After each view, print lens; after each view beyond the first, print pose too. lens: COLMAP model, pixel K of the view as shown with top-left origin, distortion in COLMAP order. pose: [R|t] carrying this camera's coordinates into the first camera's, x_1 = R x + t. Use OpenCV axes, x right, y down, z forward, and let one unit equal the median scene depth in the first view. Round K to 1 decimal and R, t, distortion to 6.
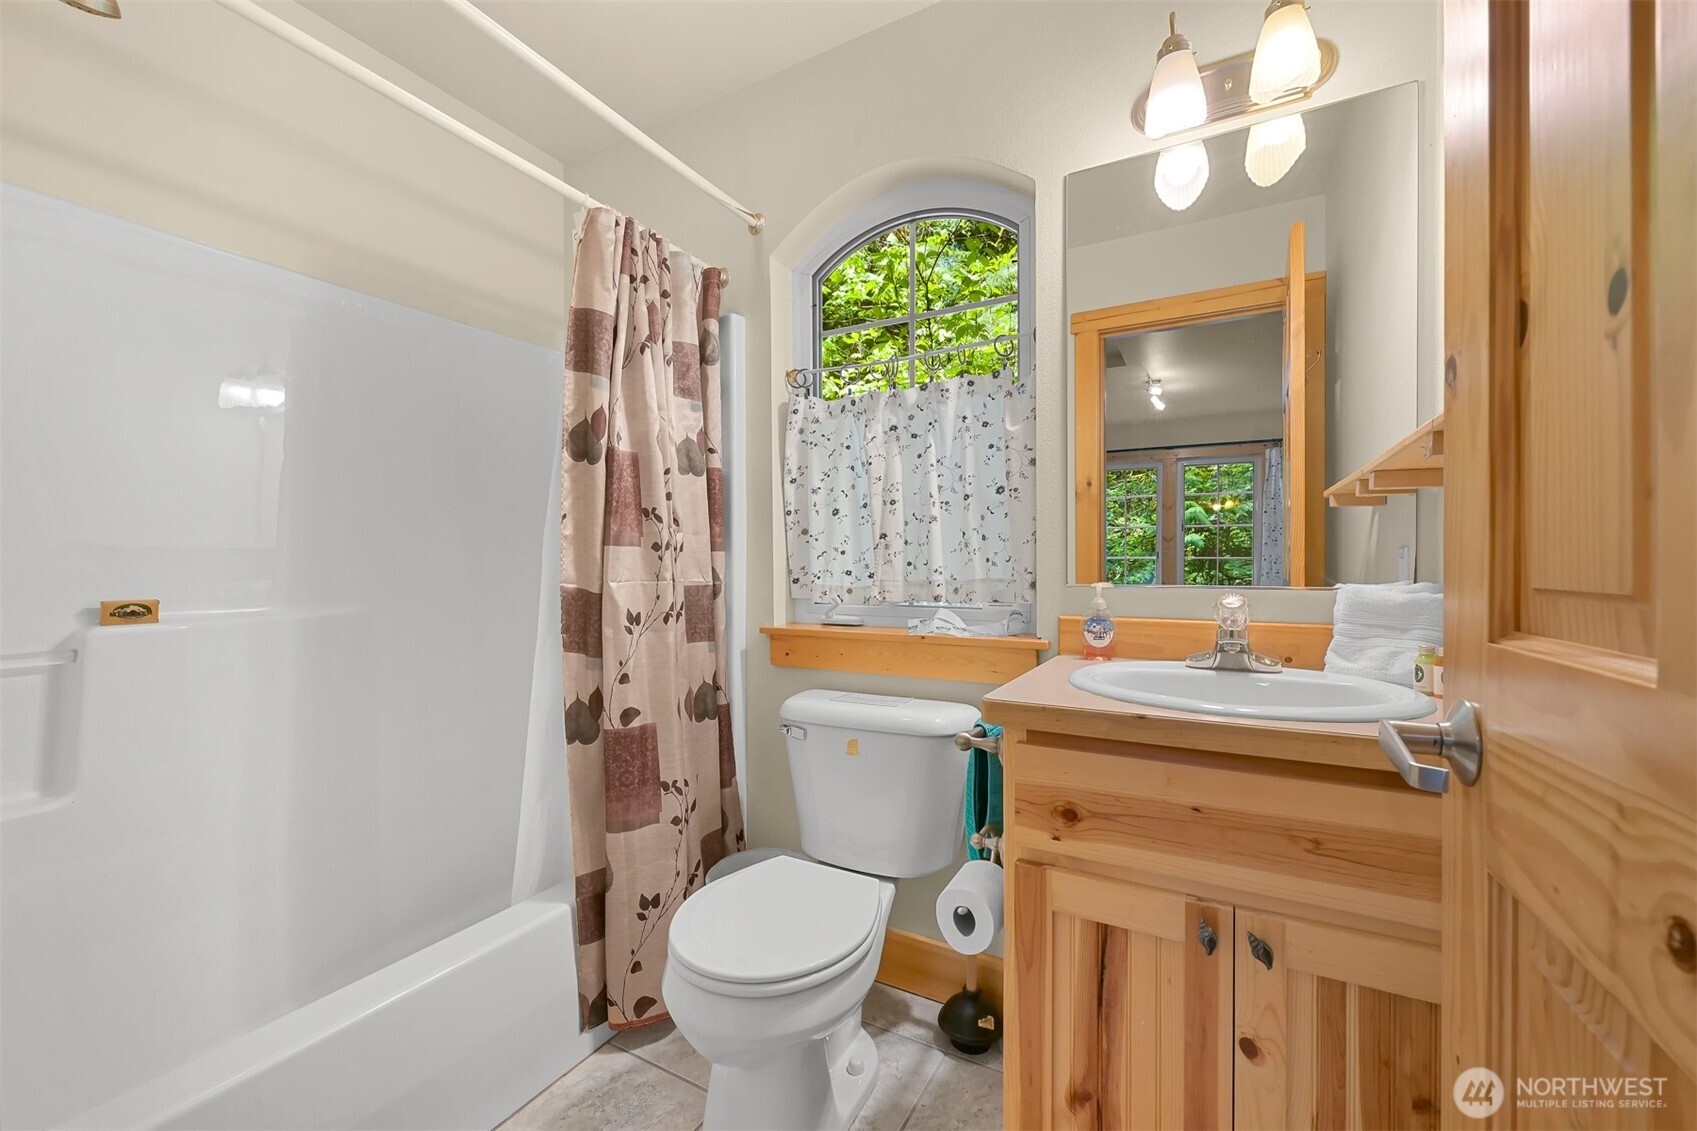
lens RADIAL K [[683.5, 0, 844.0], [0, 683.5, 569.1], [0, 0, 1]] dist [-0.000268, -0.000008]
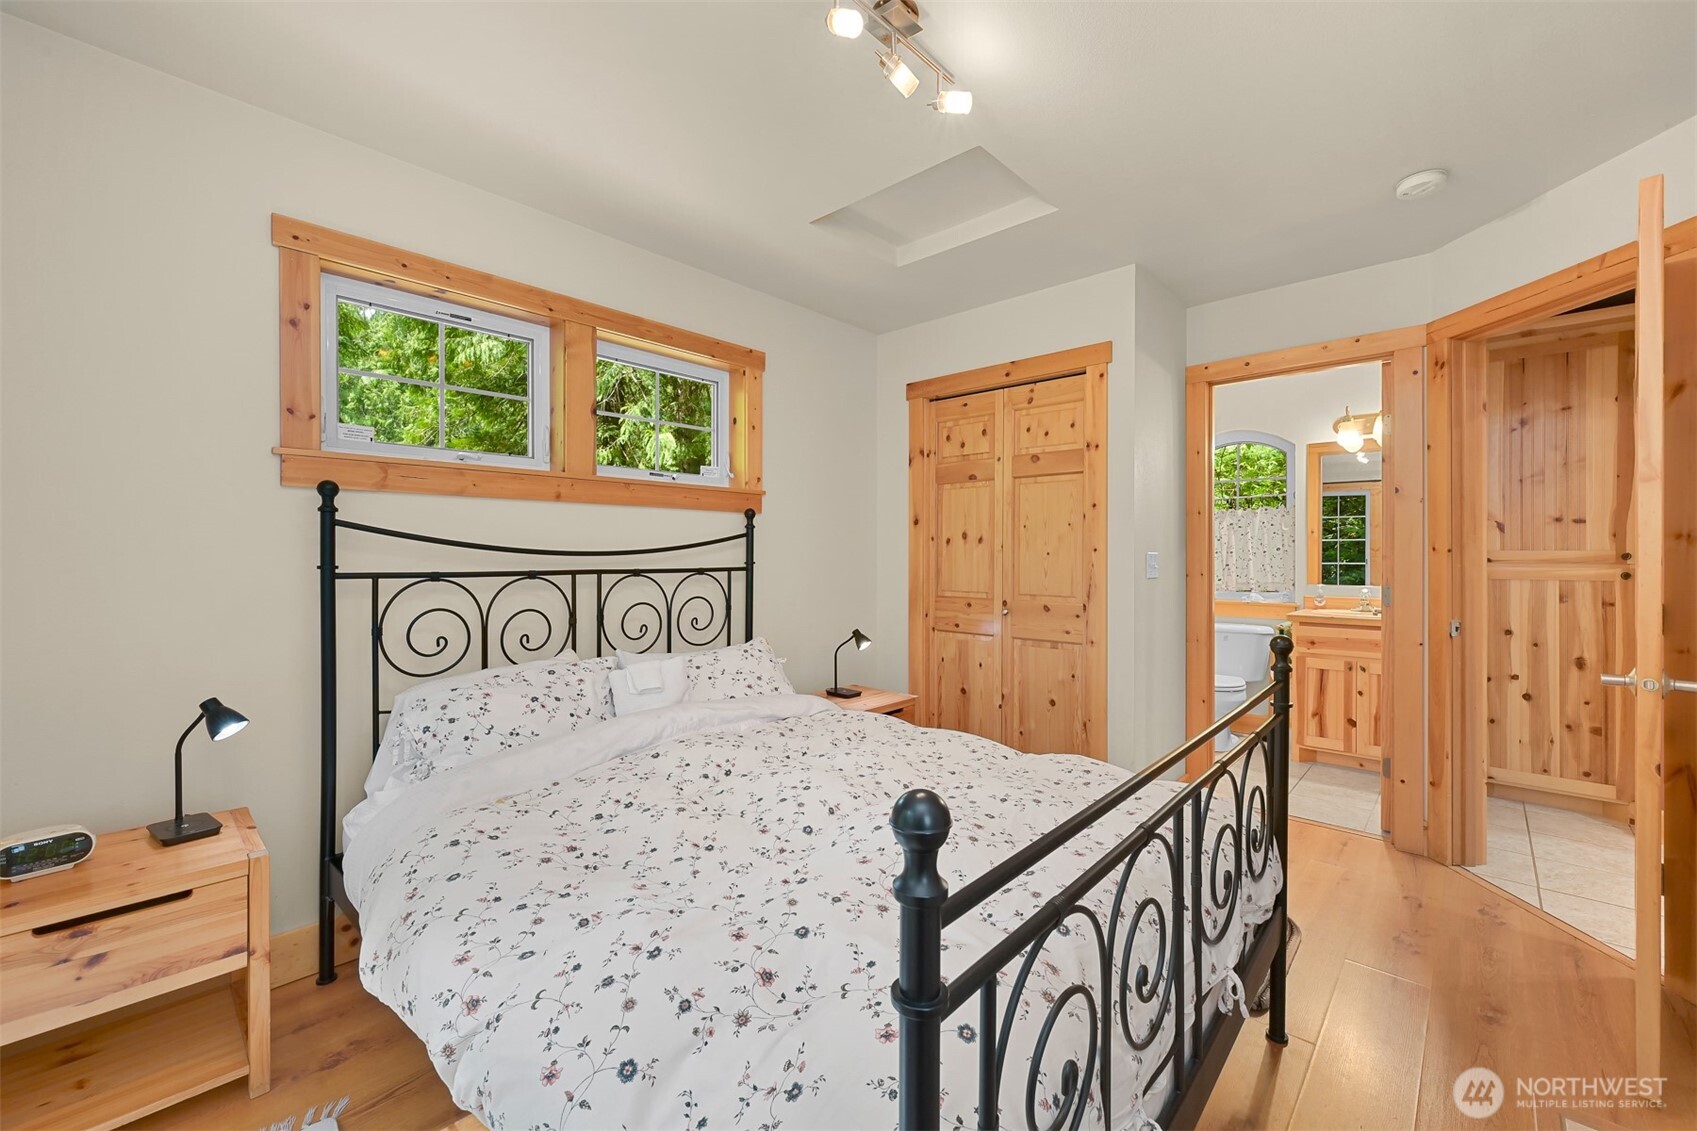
lens RADIAL K [[683.5, 0, 852.4], [0, 683.5, 560.5], [0, 0, 1]] dist [-0.000268, -0.000008]
pose [[0.972463, 0.000342, -0.233057, -0.854172], [-0.000376, 1.000000, -0.000102, -0.076131], [0.233057, 0.000187, 0.972463, -2.215521]]
